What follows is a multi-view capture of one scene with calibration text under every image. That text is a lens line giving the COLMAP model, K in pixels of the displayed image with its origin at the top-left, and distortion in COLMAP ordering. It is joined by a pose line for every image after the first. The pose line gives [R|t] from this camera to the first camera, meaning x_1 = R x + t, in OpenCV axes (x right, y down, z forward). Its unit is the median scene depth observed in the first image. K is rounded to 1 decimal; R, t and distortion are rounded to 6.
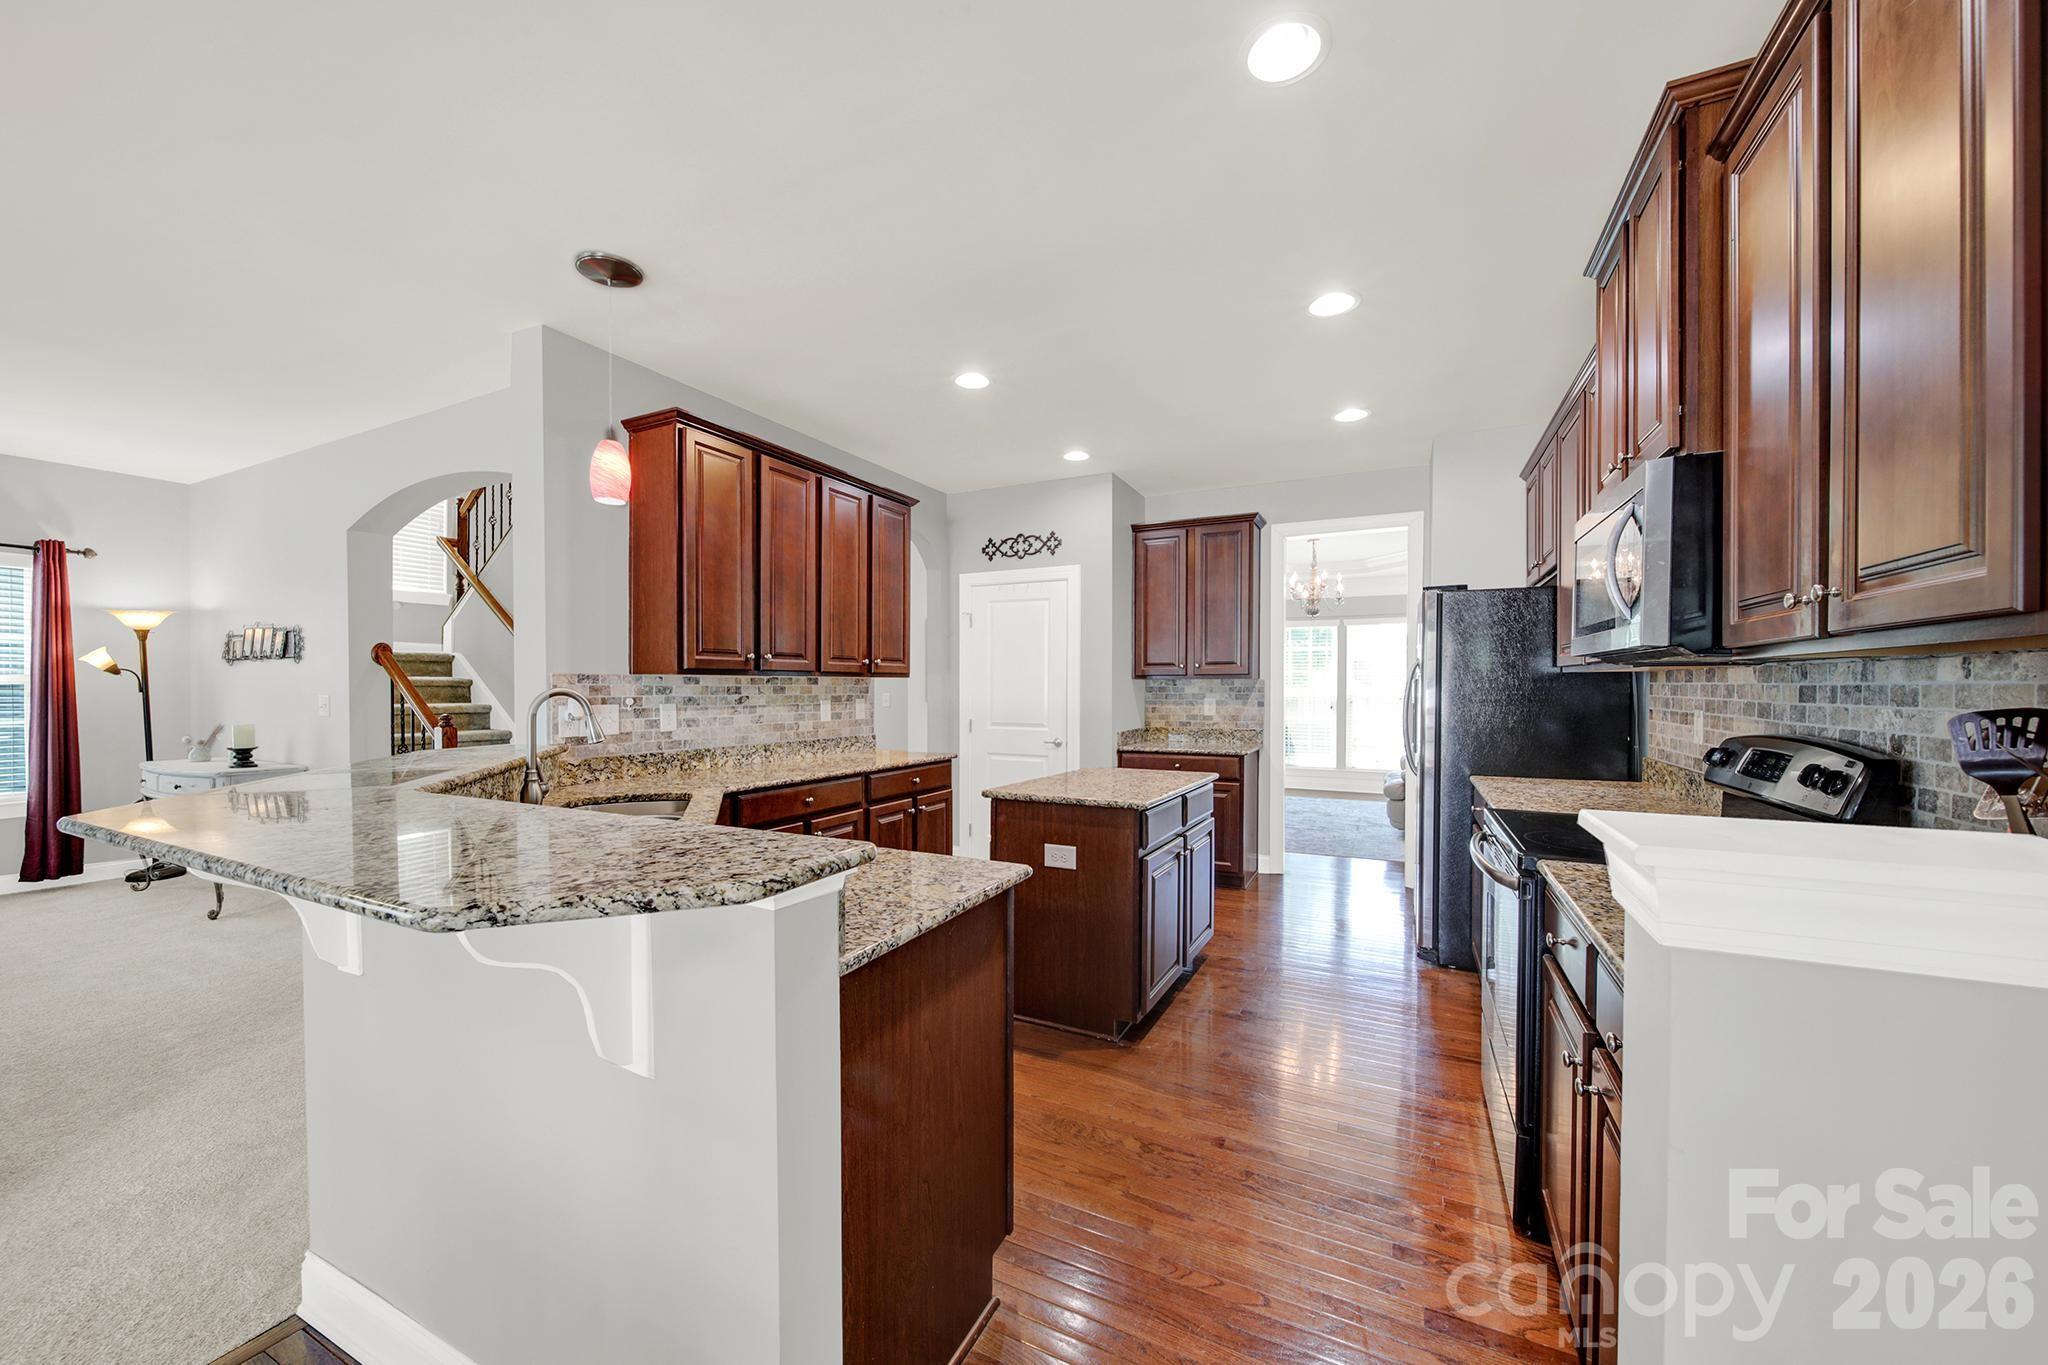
lens RADIAL K [[723.5, 0, 1025.8], [0, 723.5, 690.5], [0, 0, 1]] dist [-0.000666, -0.000939]
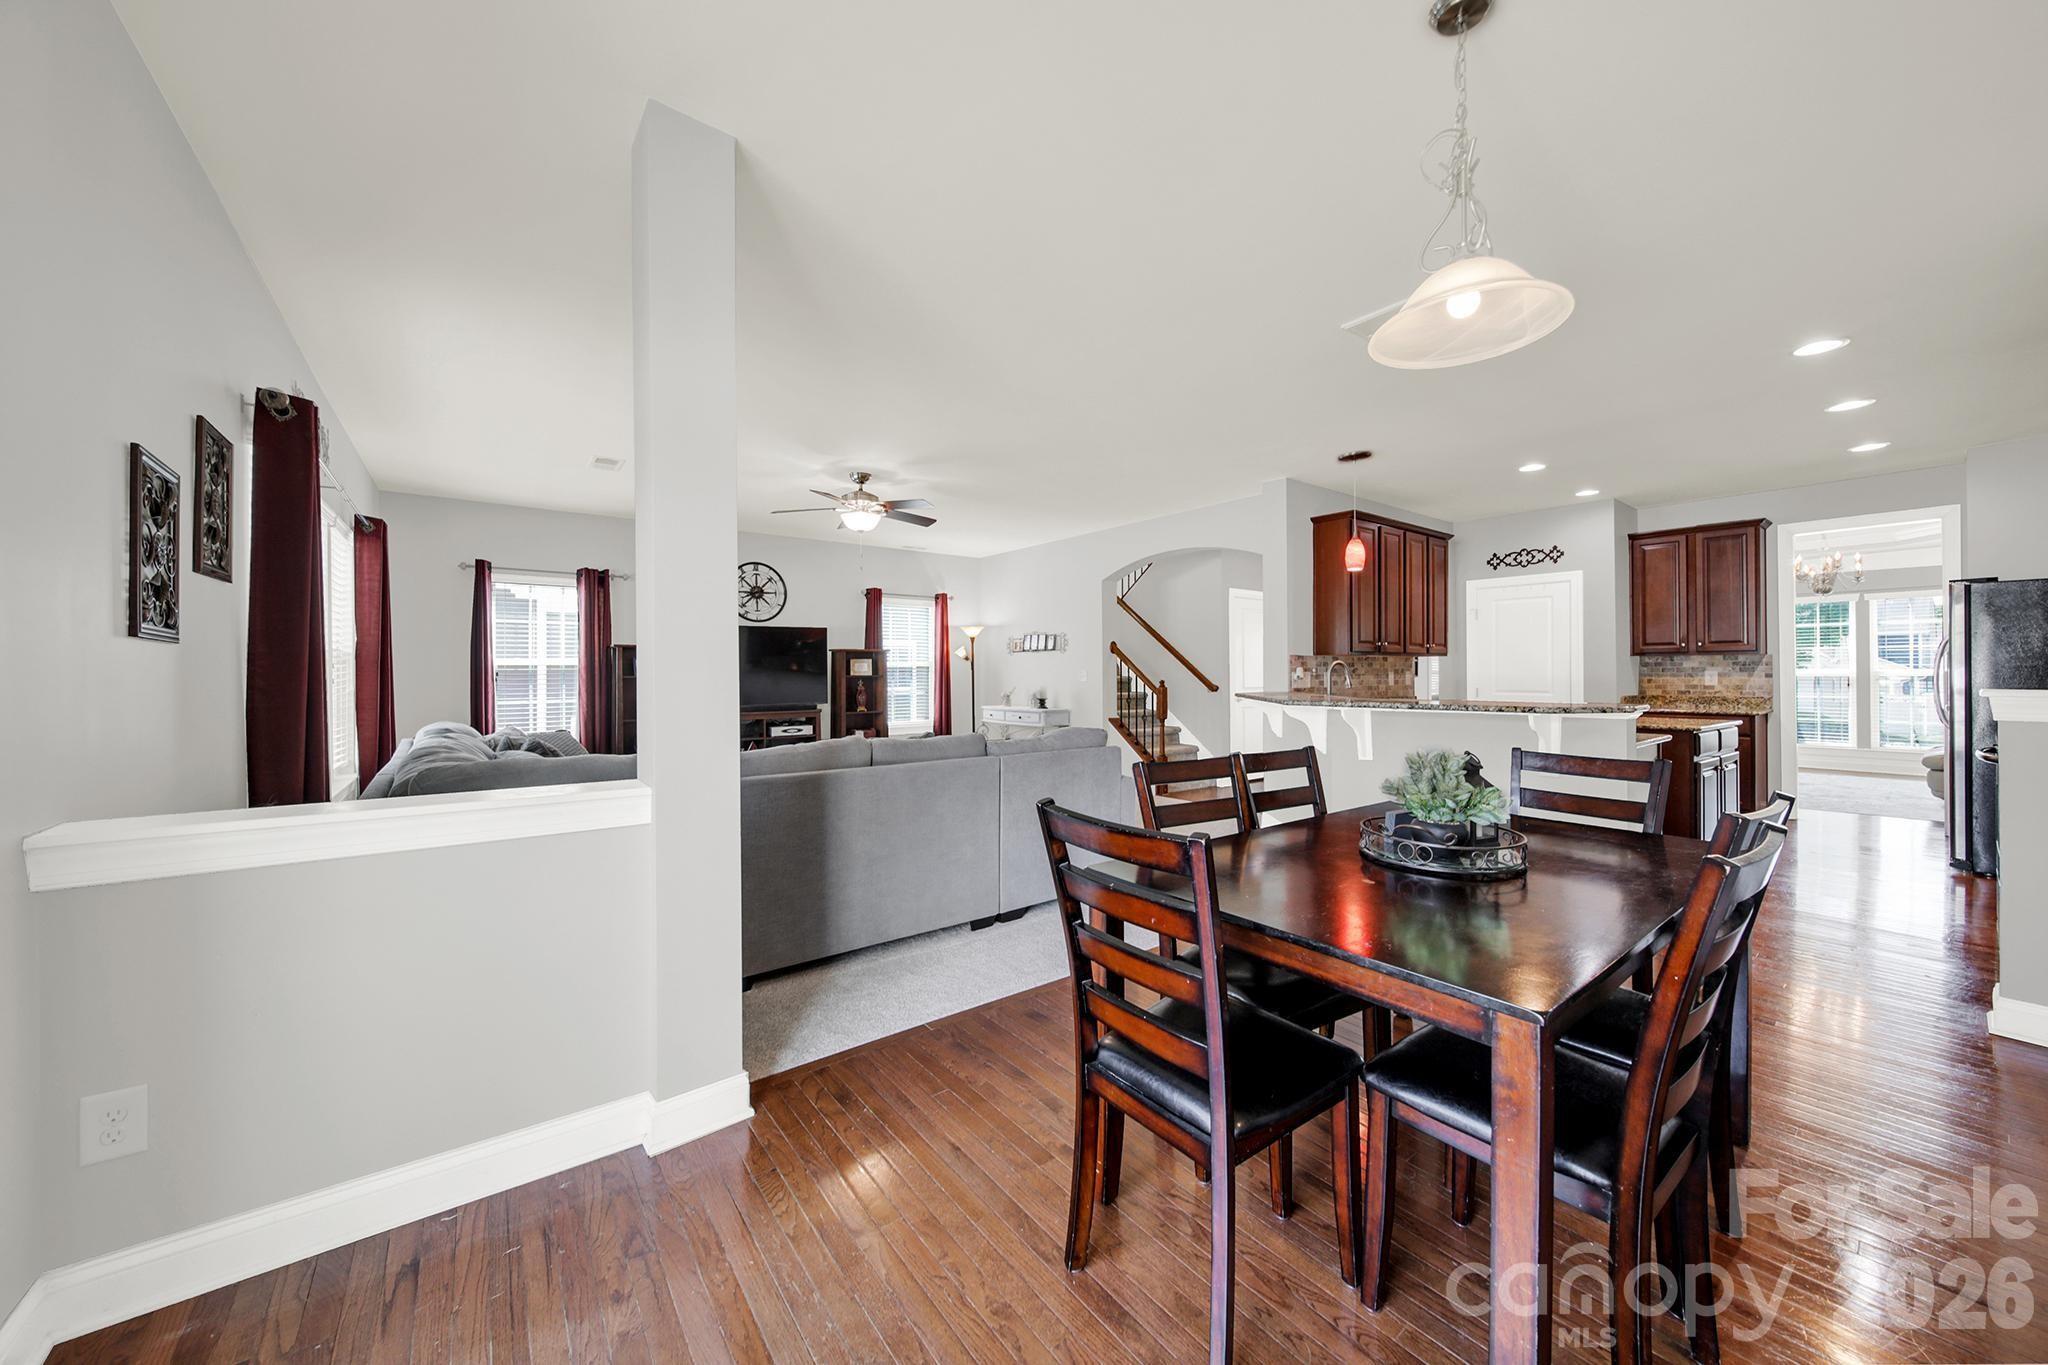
lens RADIAL K [[723.5, 0, 1014.6], [0, 723.5, 664.8], [0, 0, 1]] dist [-0.000666, -0.000939]
pose [[0.898727, -0.009008, -0.438415, -0.282190], [0.001449, 0.999845, -0.017573, 0.021407], [0.438506, 0.015158, 0.898601, -0.641117]]
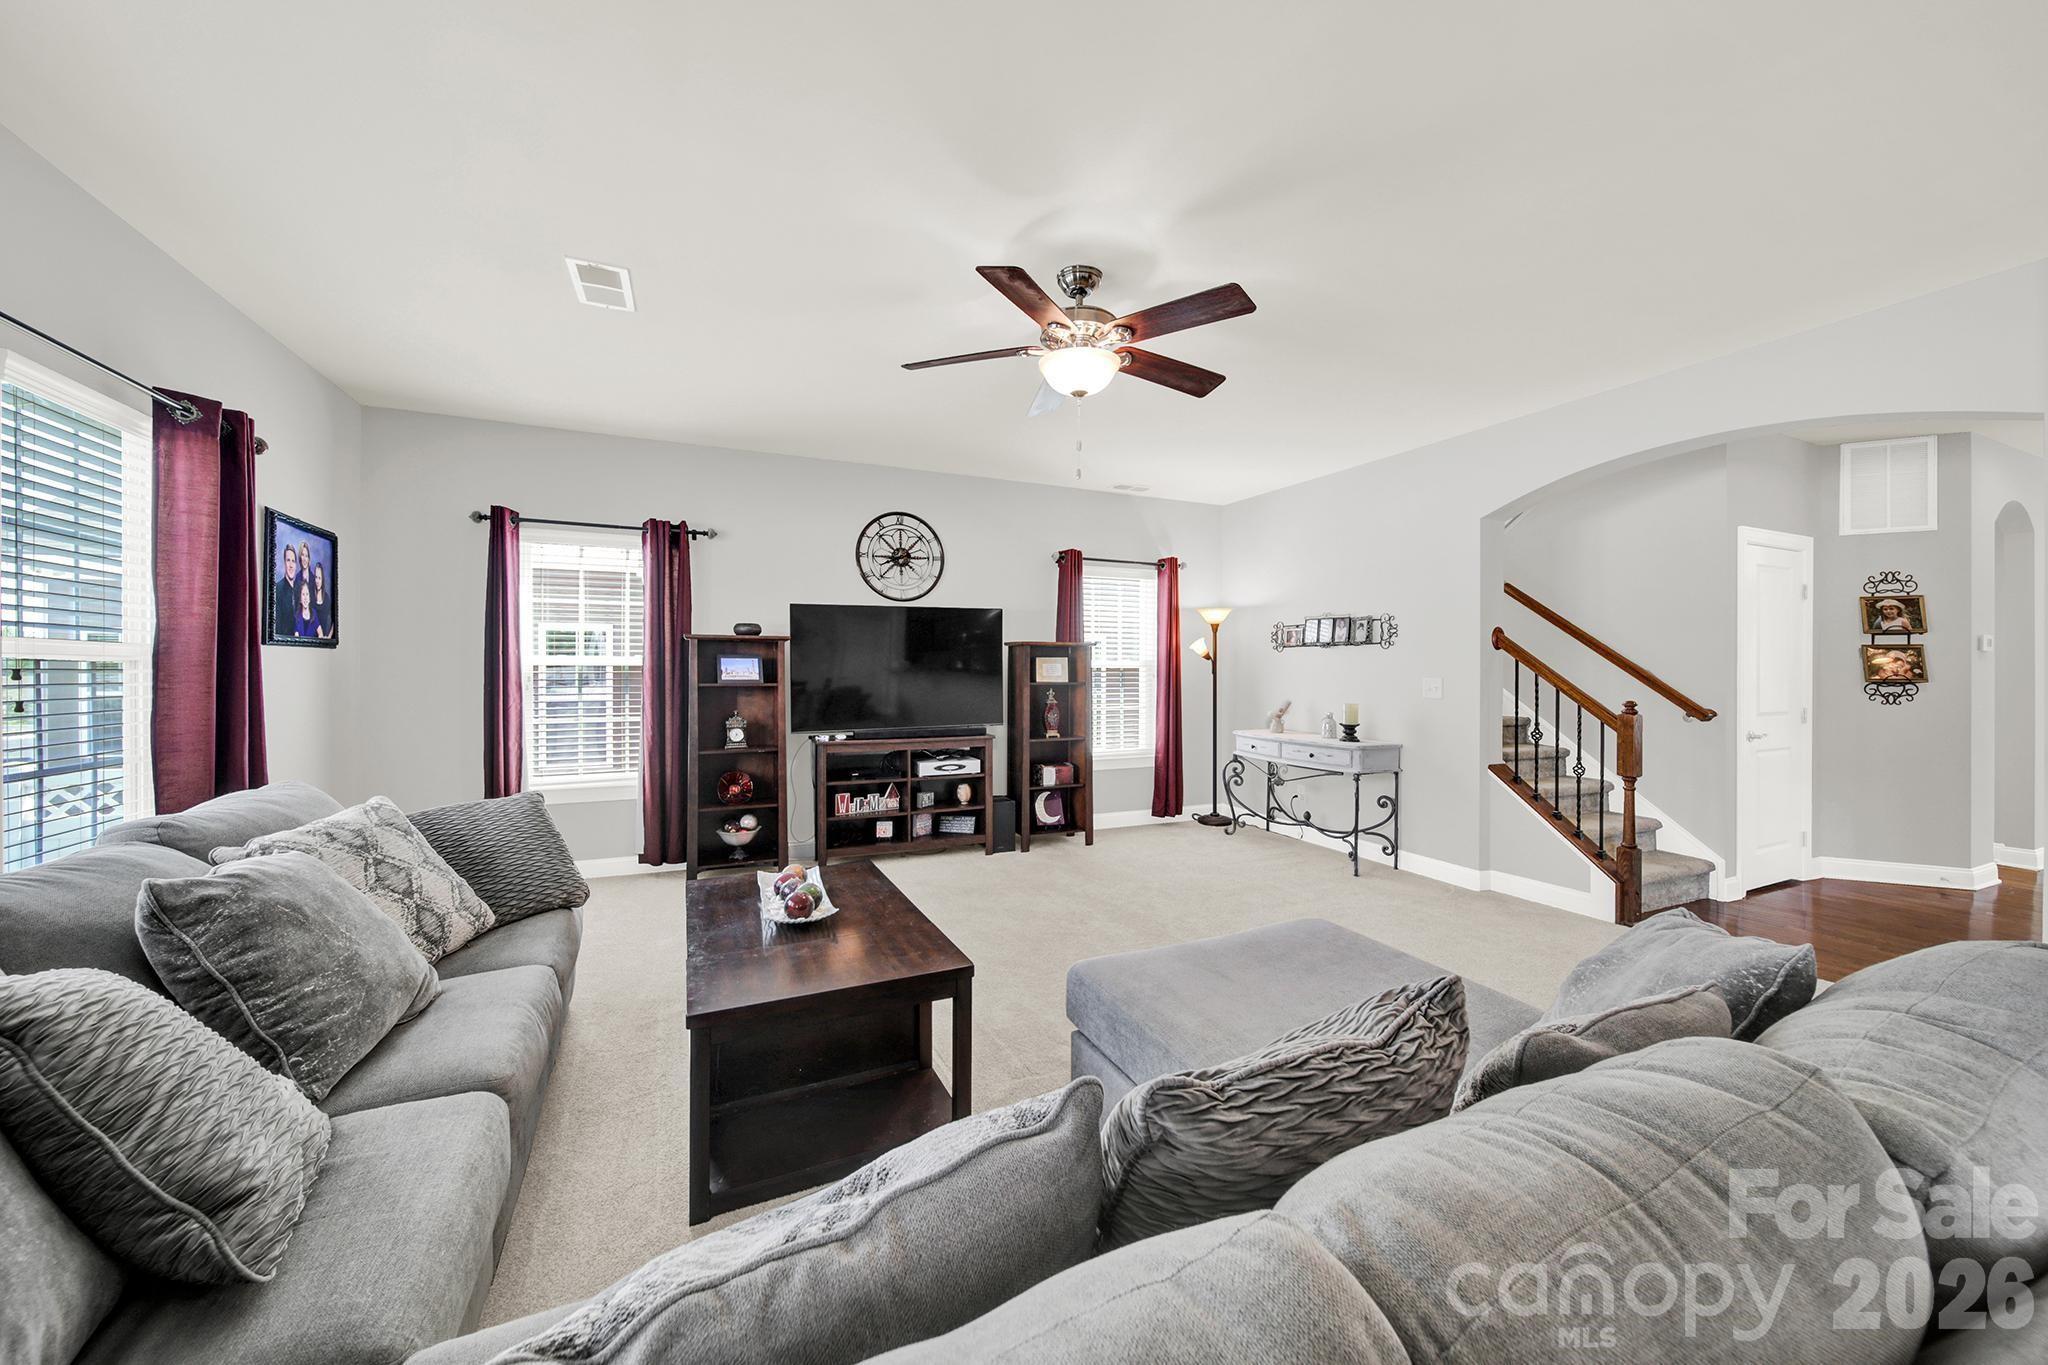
lens RADIAL K [[723.5, 0, 1014.9], [0, 723.5, 665.9], [0, 0, 1]] dist [-0.000666, -0.000939]
pose [[0.778367, 0.000830, -0.627809, -0.686550], [-0.007620, 0.999938, -0.008125, 0.001201], [0.627763, 0.011108, 0.778325, -0.186039]]
